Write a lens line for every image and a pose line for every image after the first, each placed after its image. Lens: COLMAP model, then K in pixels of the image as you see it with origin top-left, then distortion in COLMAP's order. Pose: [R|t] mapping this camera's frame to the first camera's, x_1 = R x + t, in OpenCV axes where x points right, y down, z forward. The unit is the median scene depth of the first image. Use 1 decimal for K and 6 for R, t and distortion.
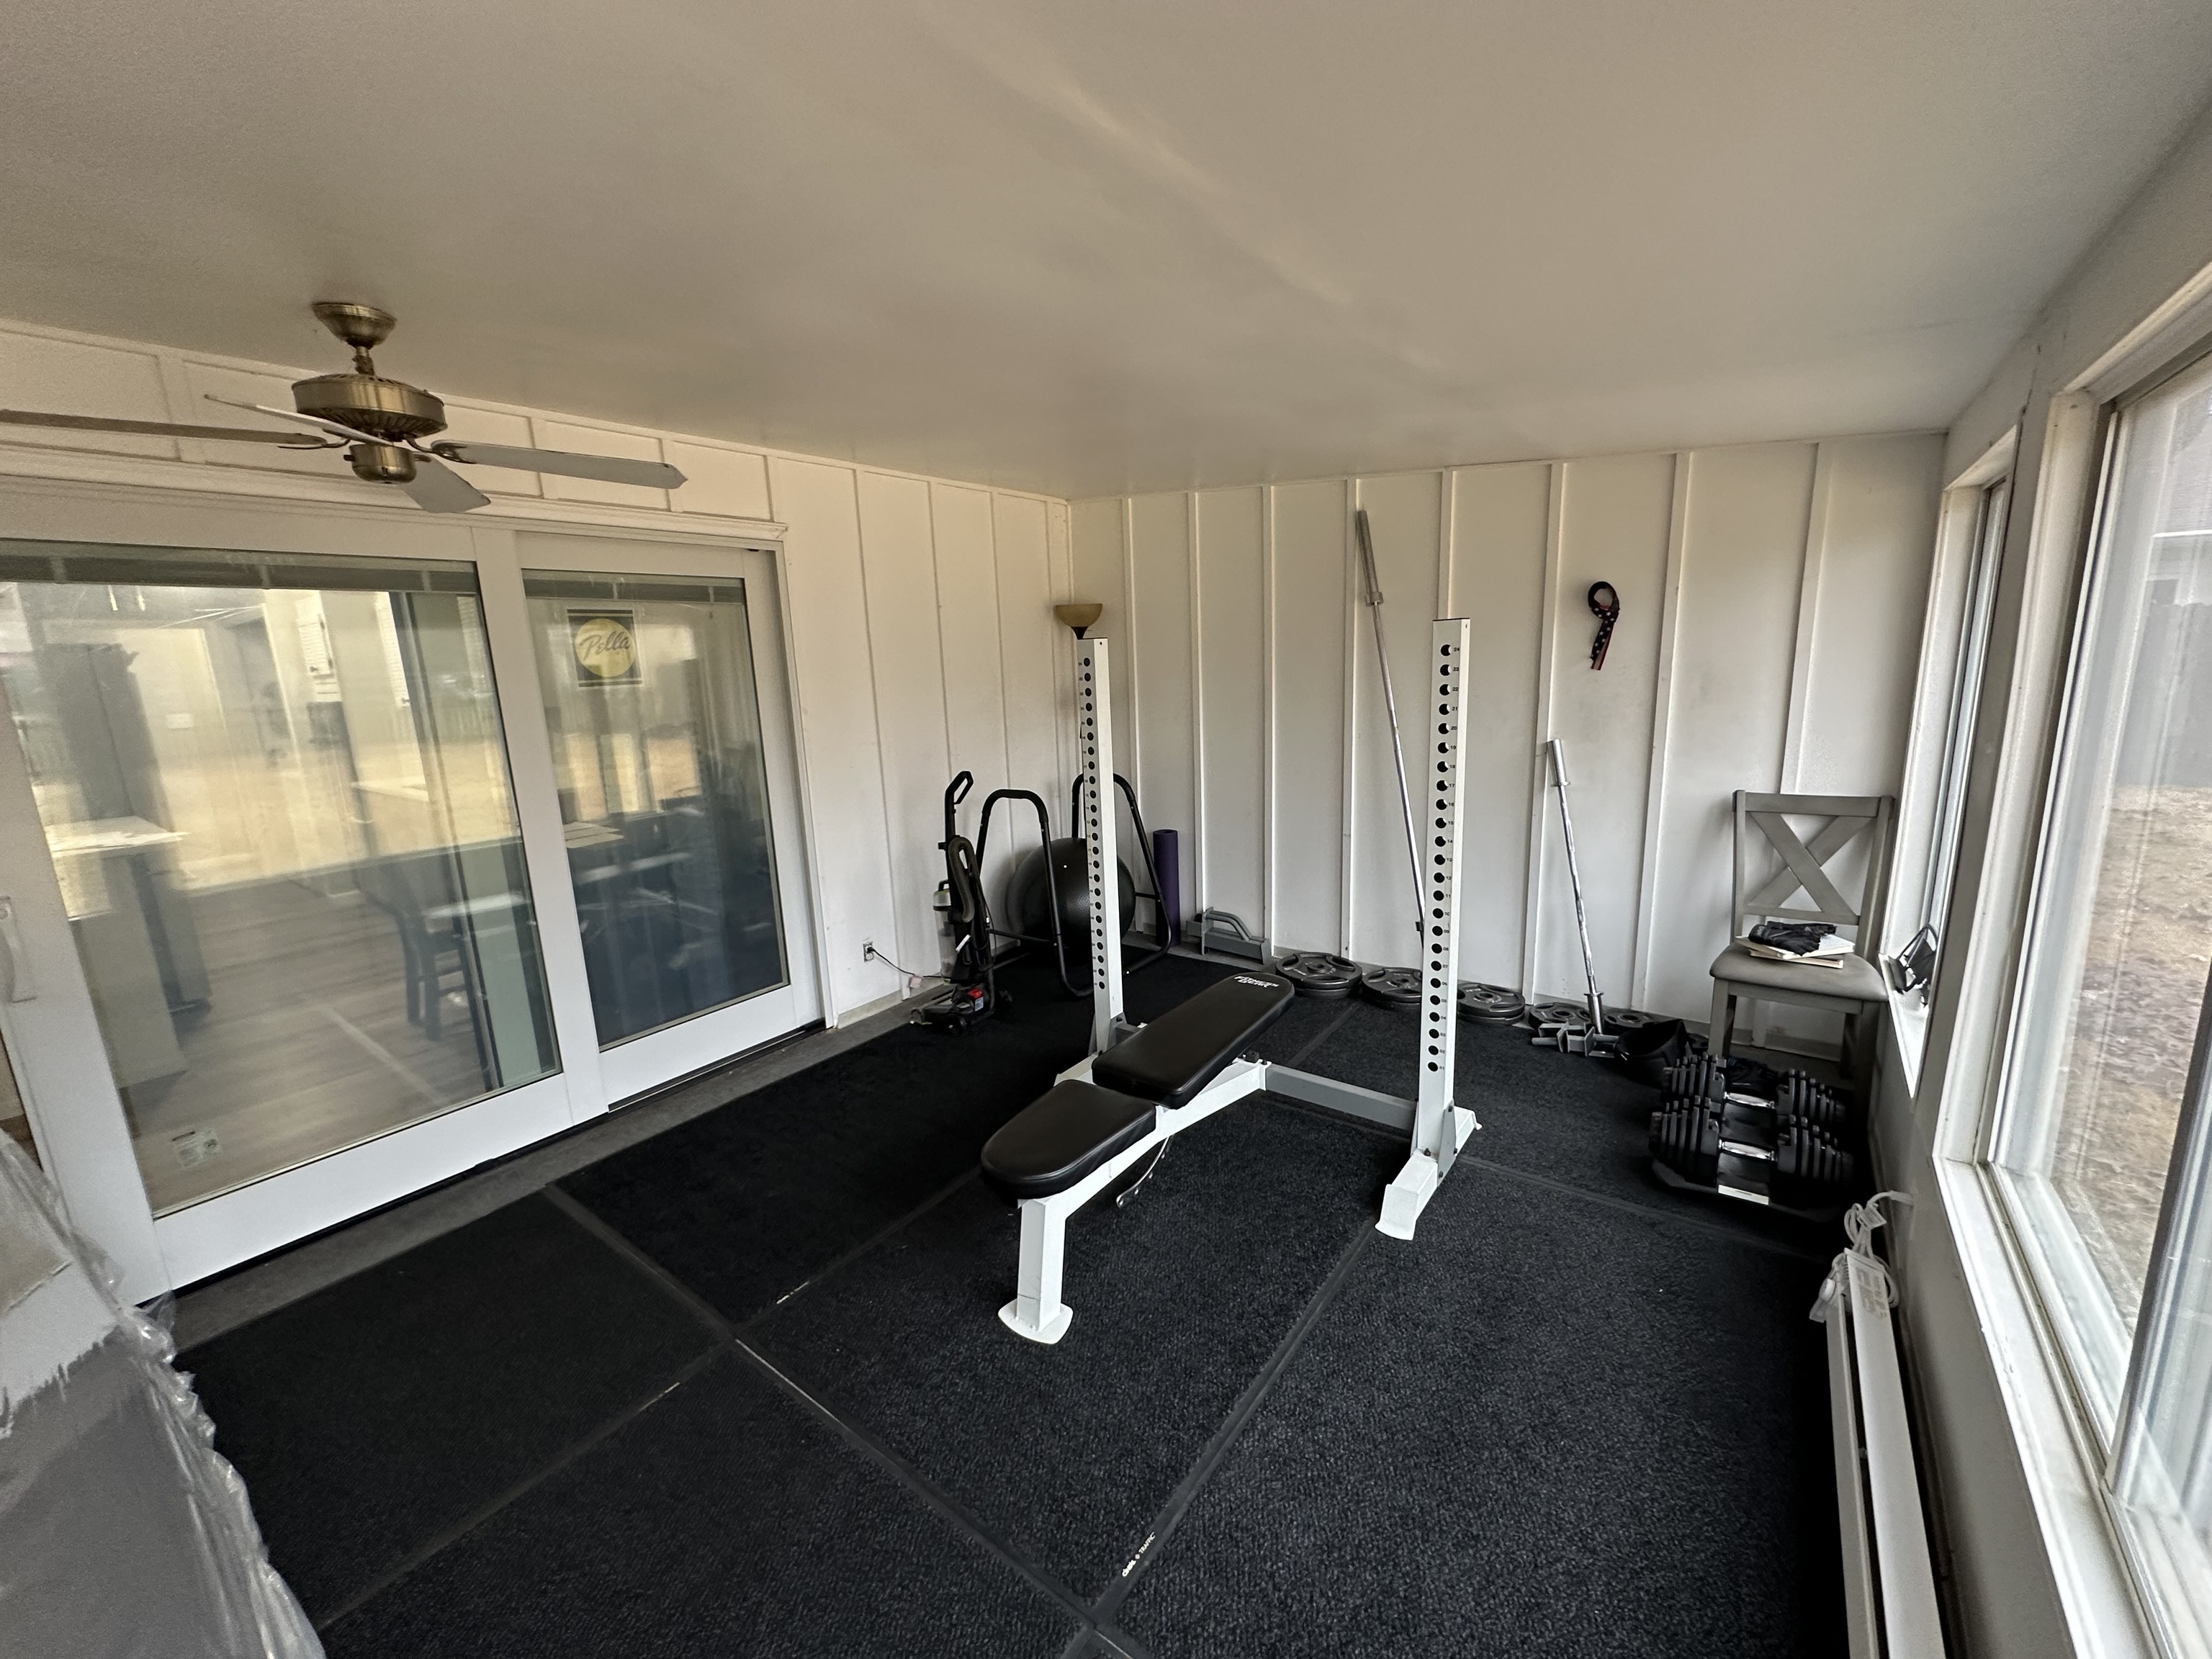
lens RADIAL K [[872.2, 0, 1106.0], [0, 872.2, 829.5], [0, 0, 1]] dist [-0.002602, 0.000147]
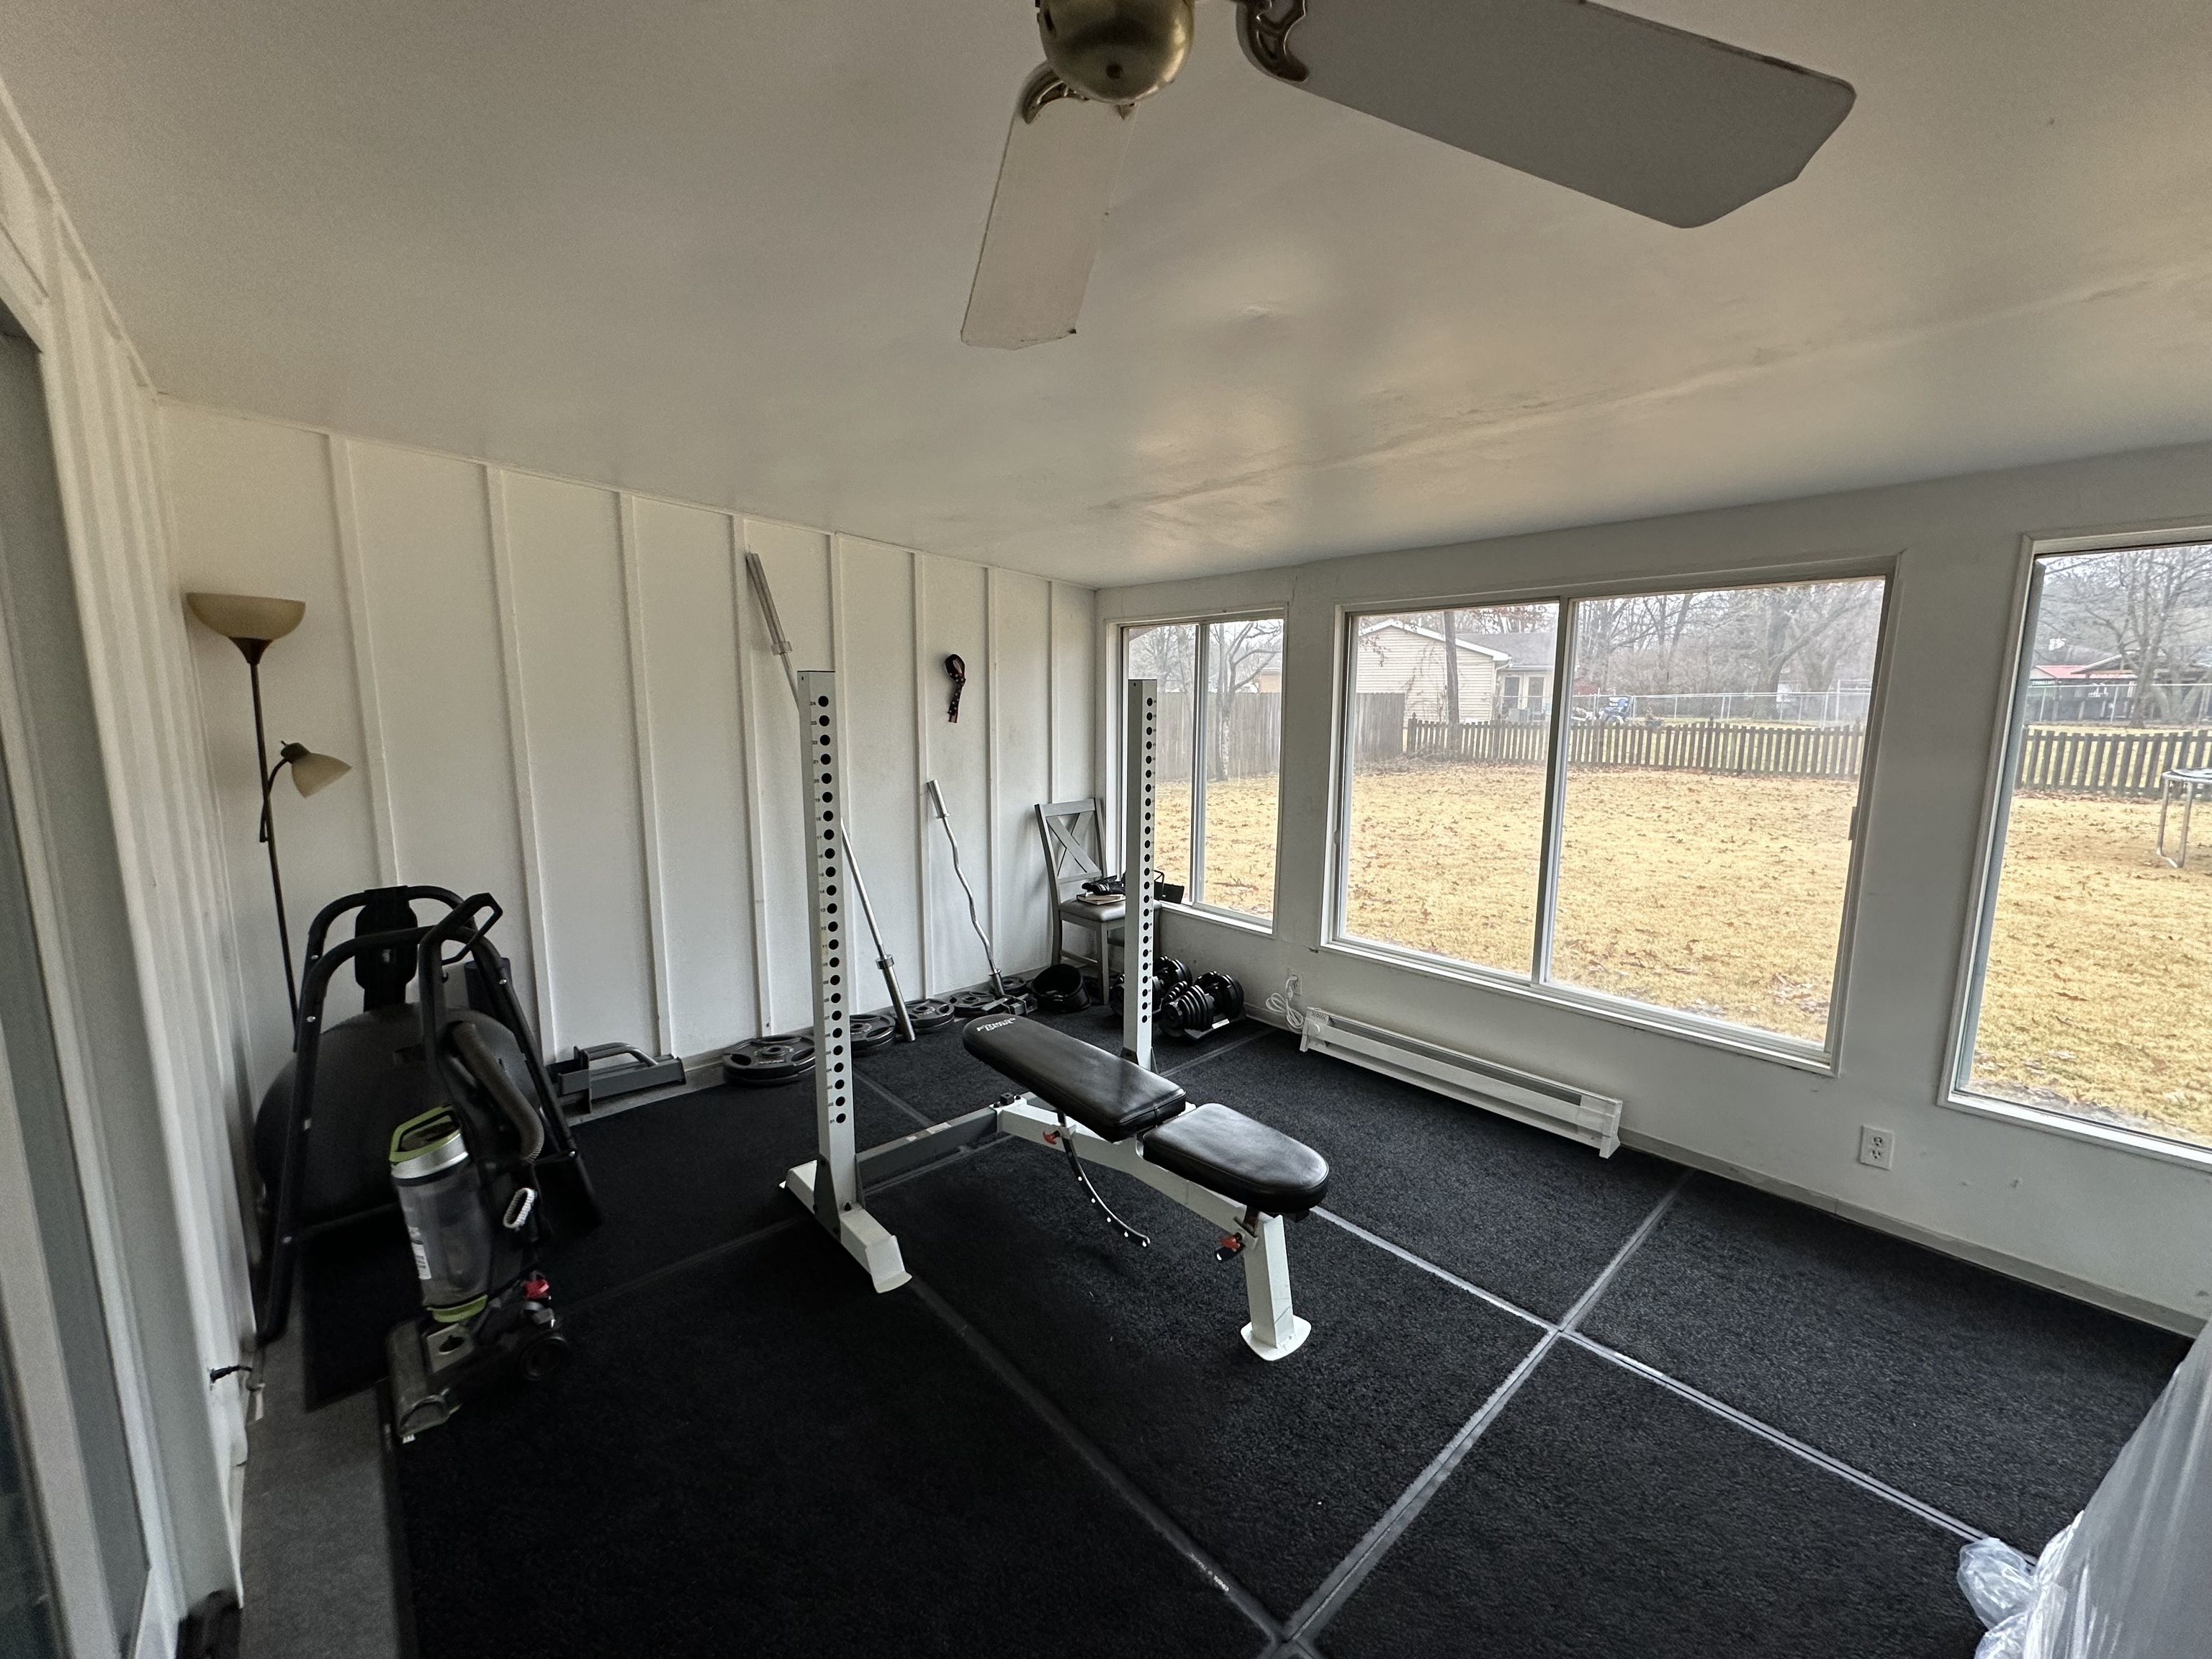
lens RADIAL K [[878.1, 0, 1102.2], [0, 878.1, 828.8], [0, 0, 1]] dist [-0.002700, 0.000177]
pose [[0.221825, -0.083953, 0.971466, -0.611593], [0.201993, 0.978632, 0.038449, -0.036246], [-0.953935, 0.187700, 0.234042, 0.505515]]
